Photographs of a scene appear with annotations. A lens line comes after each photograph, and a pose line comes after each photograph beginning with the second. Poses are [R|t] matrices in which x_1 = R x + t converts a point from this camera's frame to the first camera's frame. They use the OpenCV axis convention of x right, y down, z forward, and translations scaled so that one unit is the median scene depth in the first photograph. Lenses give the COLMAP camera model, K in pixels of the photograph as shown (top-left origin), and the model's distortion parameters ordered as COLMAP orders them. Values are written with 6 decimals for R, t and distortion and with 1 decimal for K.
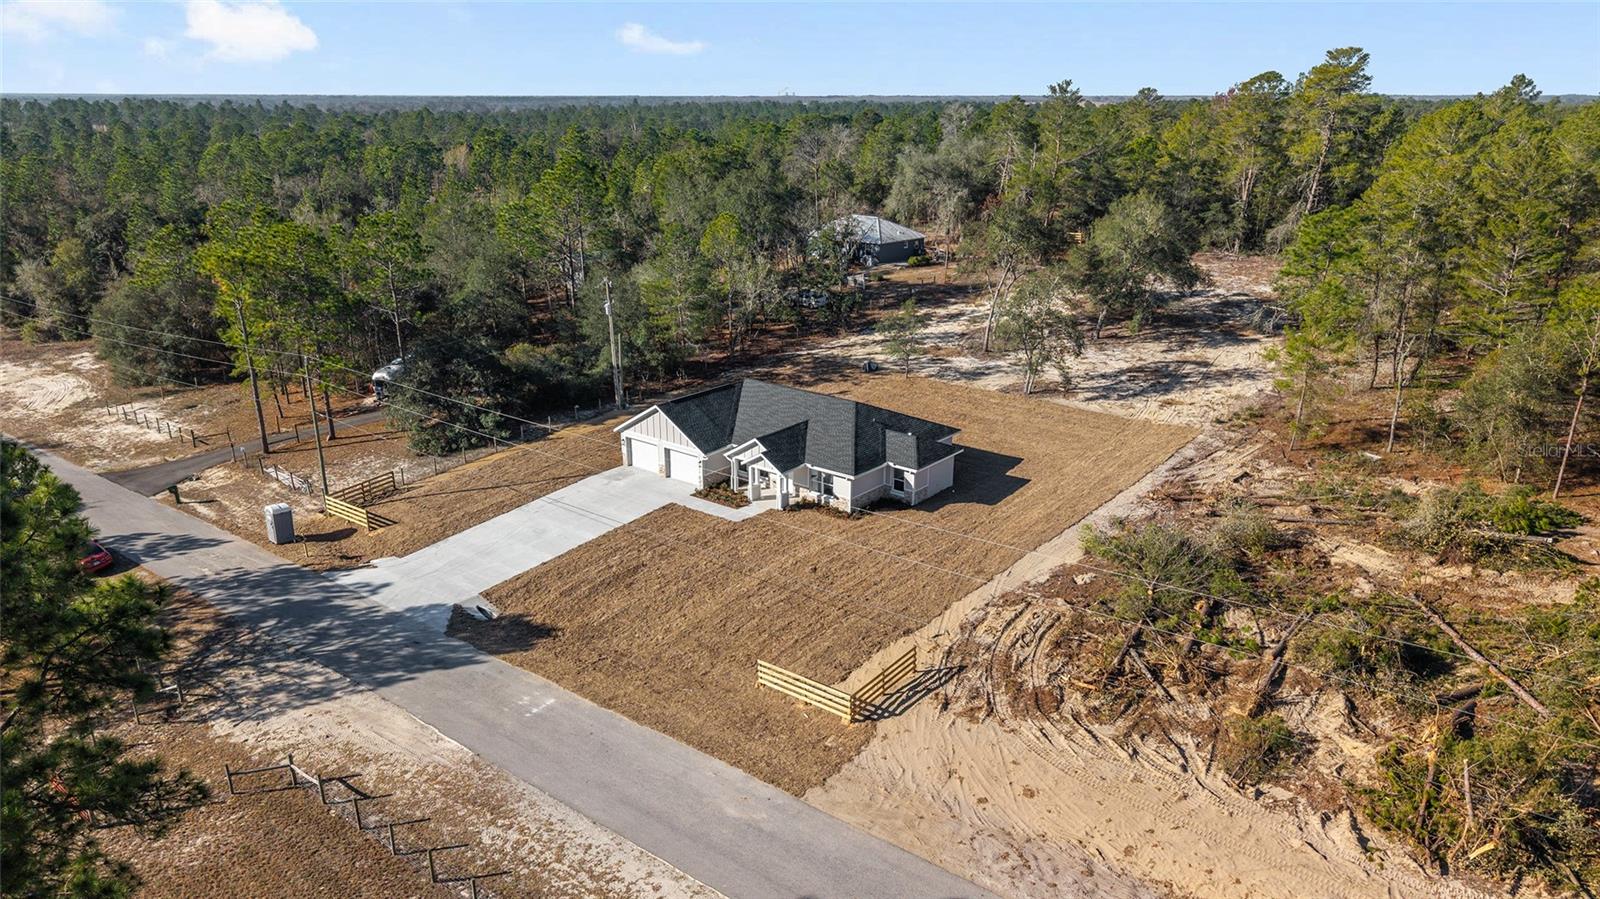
lens RADIAL K [[1070.0, 0, 800.0], [0, 1070.0, 449.5], [0, 0, 1]] dist [0.042091, -0.064160]
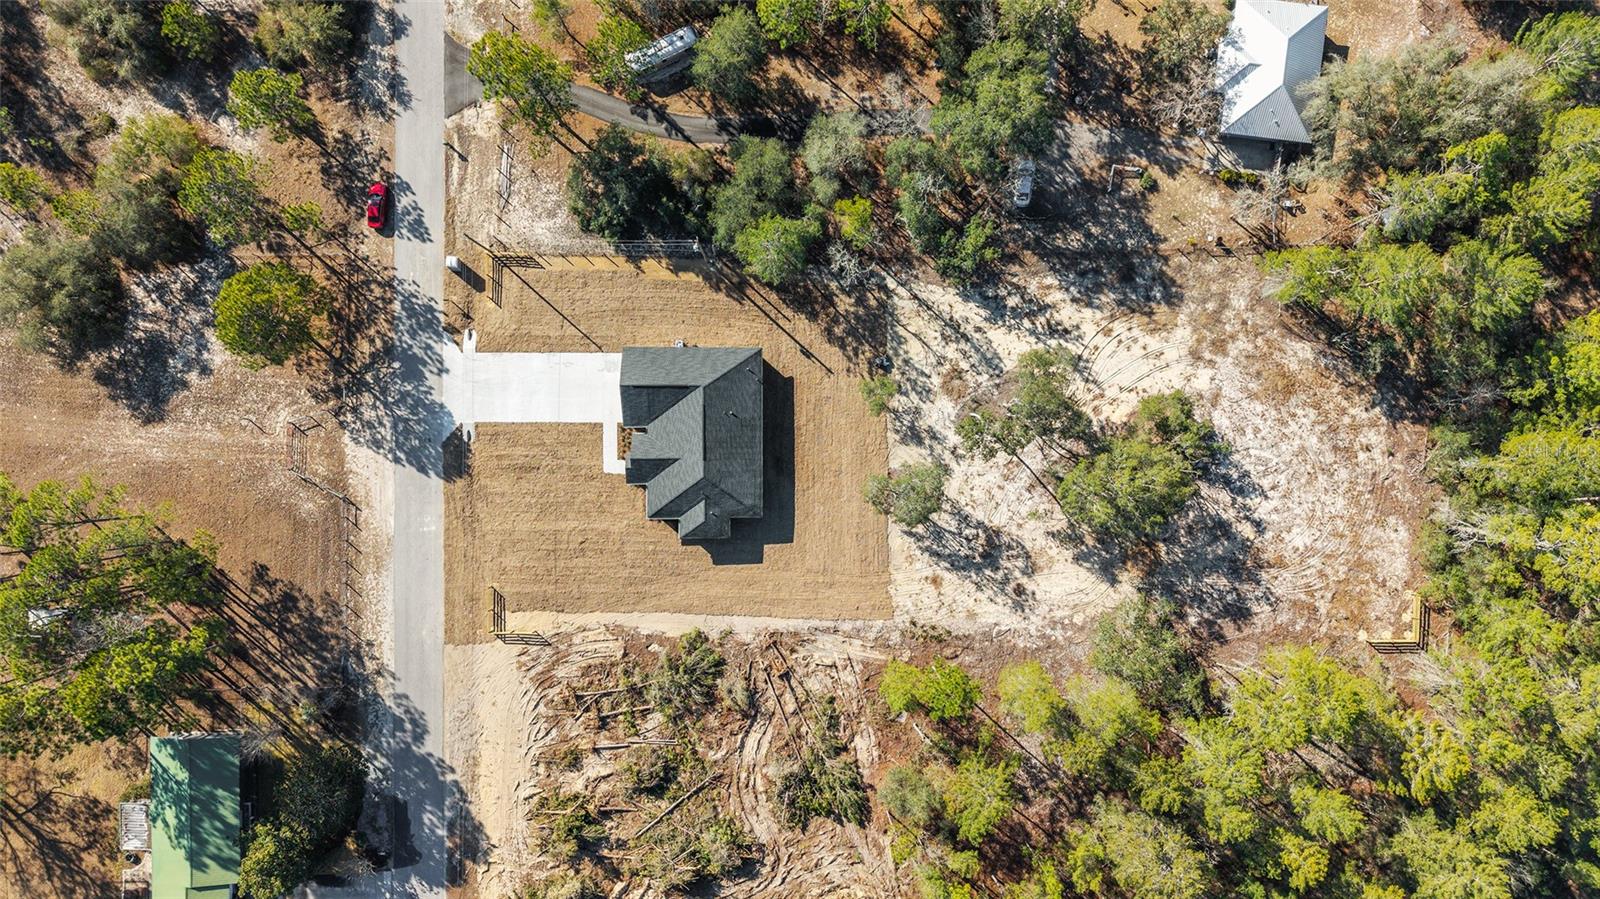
lens RADIAL K [[1041.6, 0, 800.8], [0, 1041.6, 483.3], [0, 0, 1]] dist [0.034097, -0.084743]
pose [[0.630149, 0.775307, 0.042560, 0.088540], [-0.275613, 0.172096, 0.945738, -1.580192], [0.725913, -0.607686, 0.322131, 0.608121]]
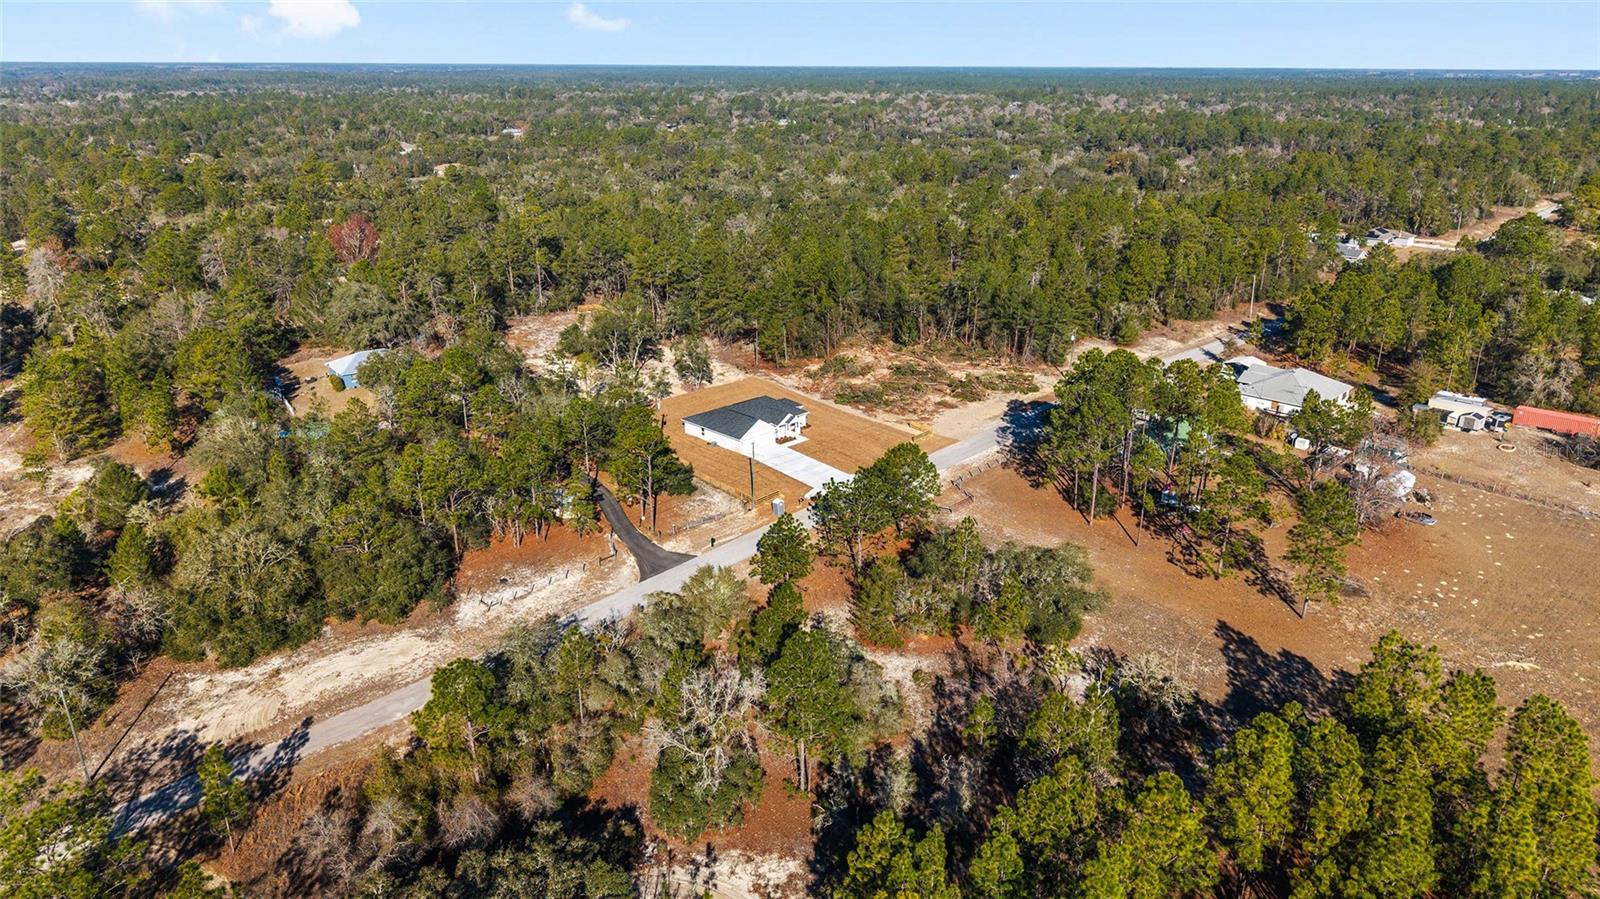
lens RADIAL K [[1070.0, 0, 800.0], [0, 1070.0, 449.5], [0, 0, 1]] dist [0.042091, -0.064160]
pose [[0.101353, -0.338621, 0.935448, -2.506329], [0.305658, 0.905409, 0.294630, -0.690397], [-0.946732, 0.256066, 0.195269, 0.438016]]
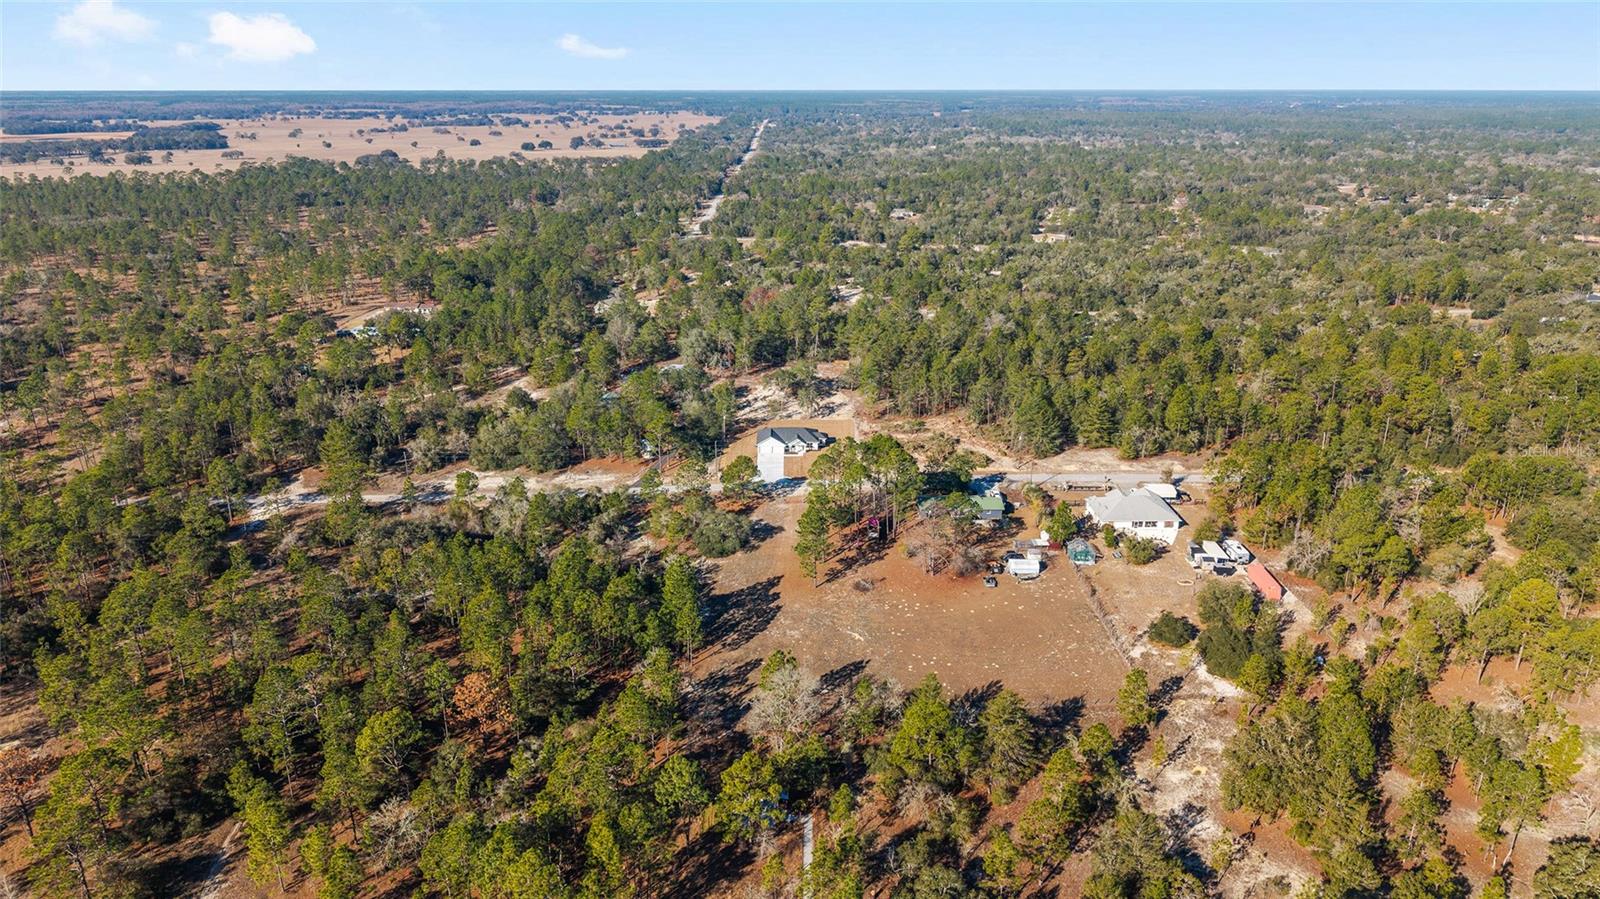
lens RADIAL K [[1070.0, 0, 800.0], [0, 1070.0, 449.5], [0, 0, 1]] dist [0.042091, -0.064160]
pose [[0.769665, -0.203090, 0.605285, -2.762088], [0.200208, 0.977012, 0.073236, -0.293261], [-0.606245, 0.064816, 0.792632, -2.616519]]
